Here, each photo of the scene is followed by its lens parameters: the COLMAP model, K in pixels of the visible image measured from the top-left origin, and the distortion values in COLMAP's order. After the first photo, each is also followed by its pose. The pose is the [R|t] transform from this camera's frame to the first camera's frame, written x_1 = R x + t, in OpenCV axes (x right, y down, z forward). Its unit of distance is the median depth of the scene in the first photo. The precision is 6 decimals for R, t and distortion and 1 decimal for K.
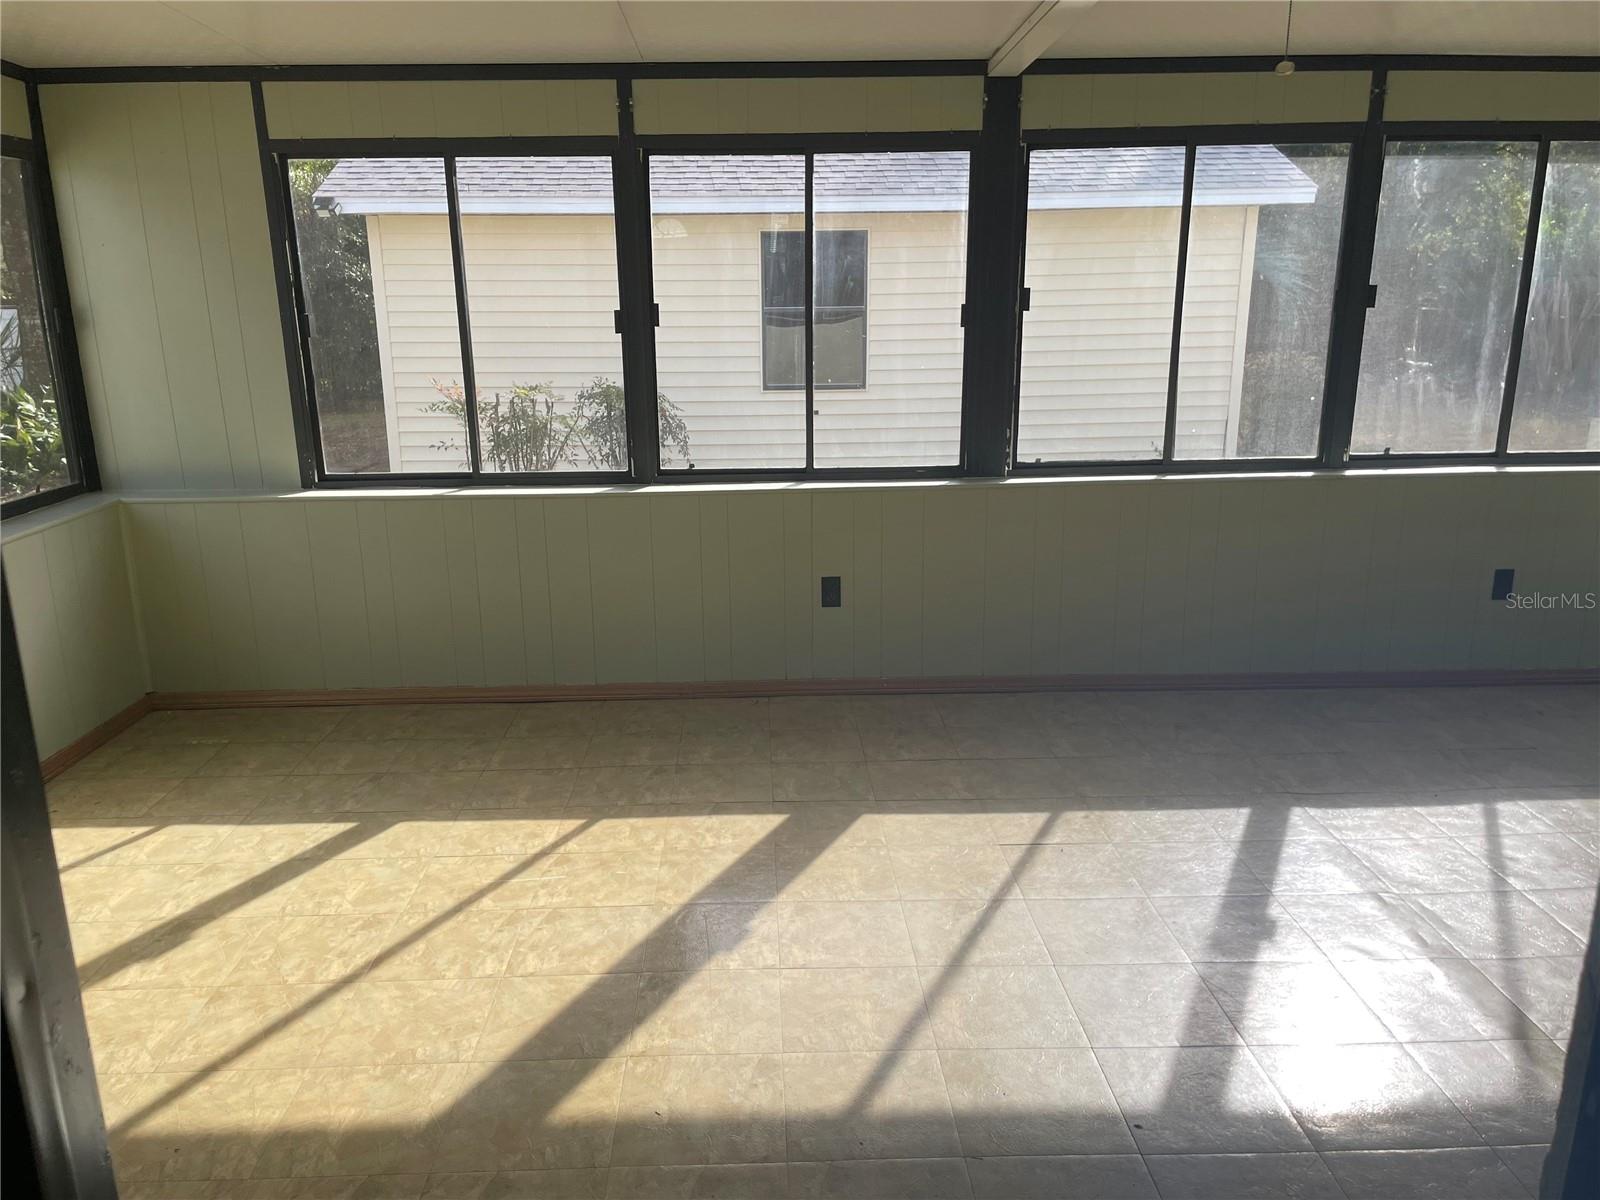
lens RADIAL K [[1221.9, 0, 802.3], [0, 1221.9, 625.6], [0, 0, 1]] dist [0.058040, -0.102692]
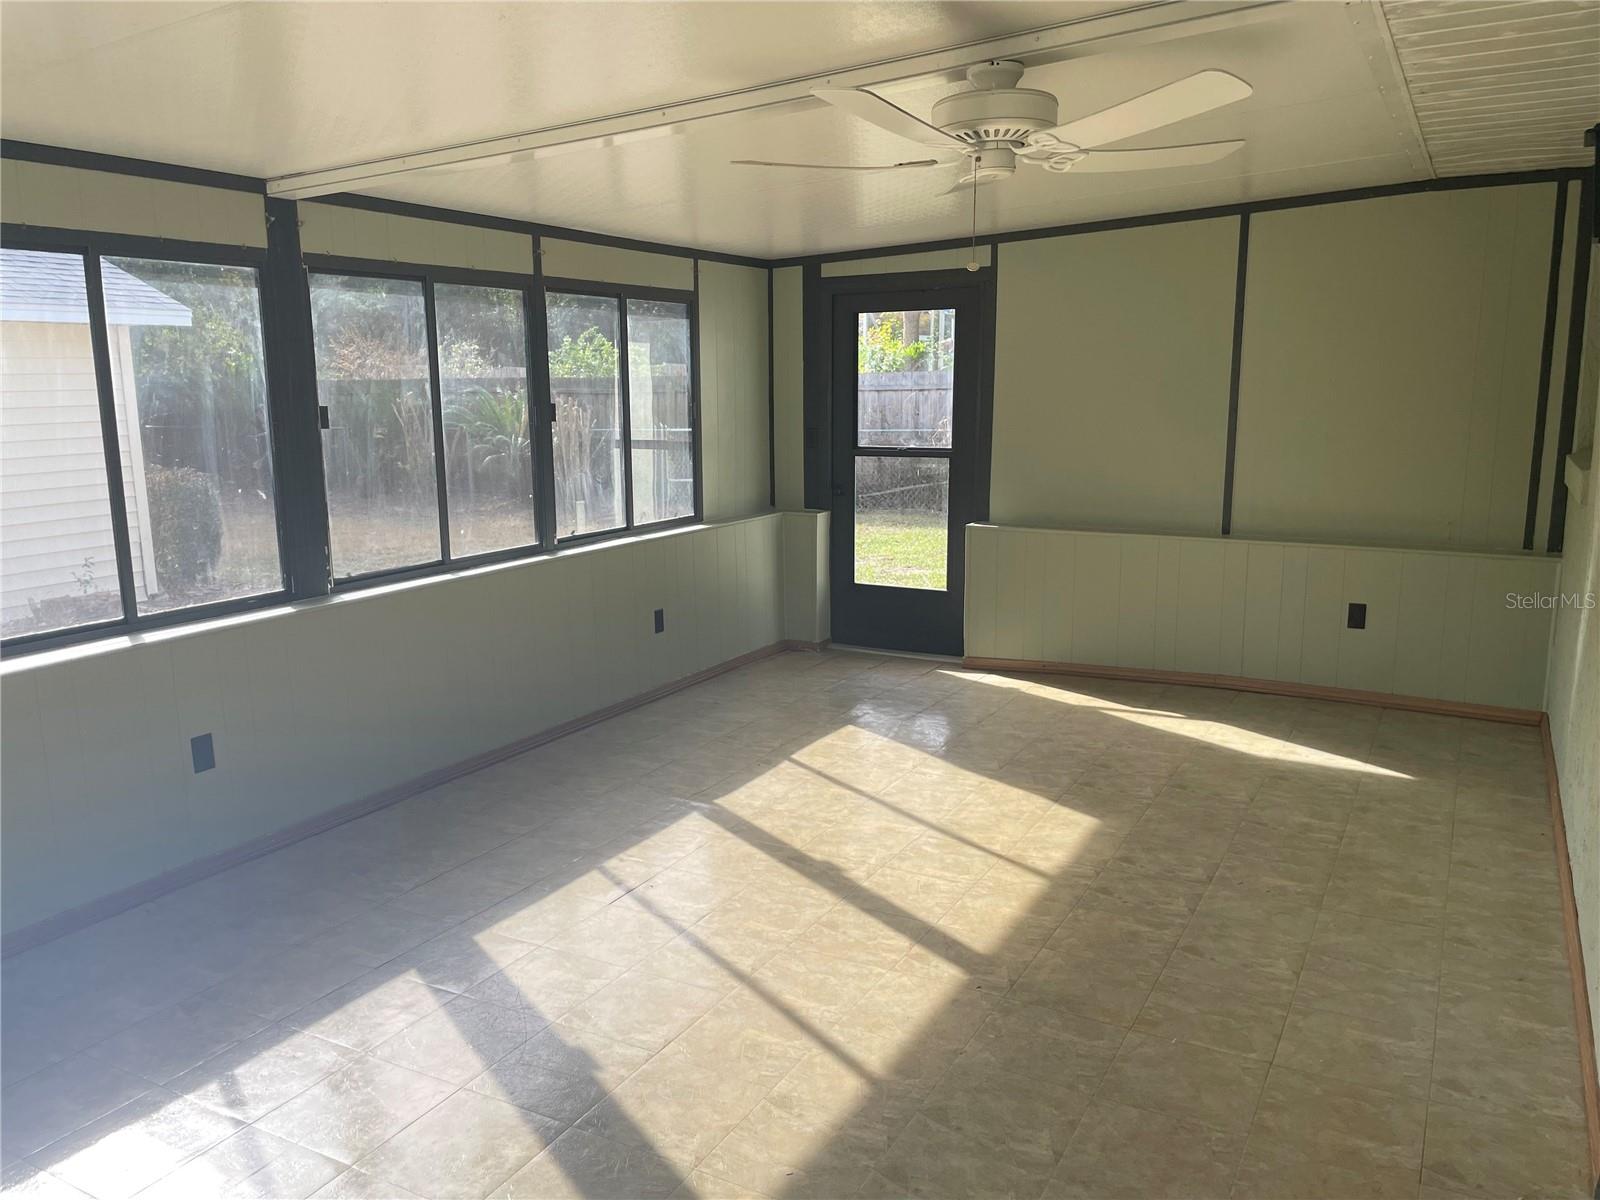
lens RADIAL K [[1213.8, 0, 800.0], [0, 1213.8, 600.0], [0, 0, 1]] dist [0.096531, 0.002894]
pose [[0.511843, -0.147769, 0.846275, -0.610892], [0.232259, 0.972213, 0.029285, -0.076008], [-0.827087, 0.181565, 0.531941, 0.211334]]
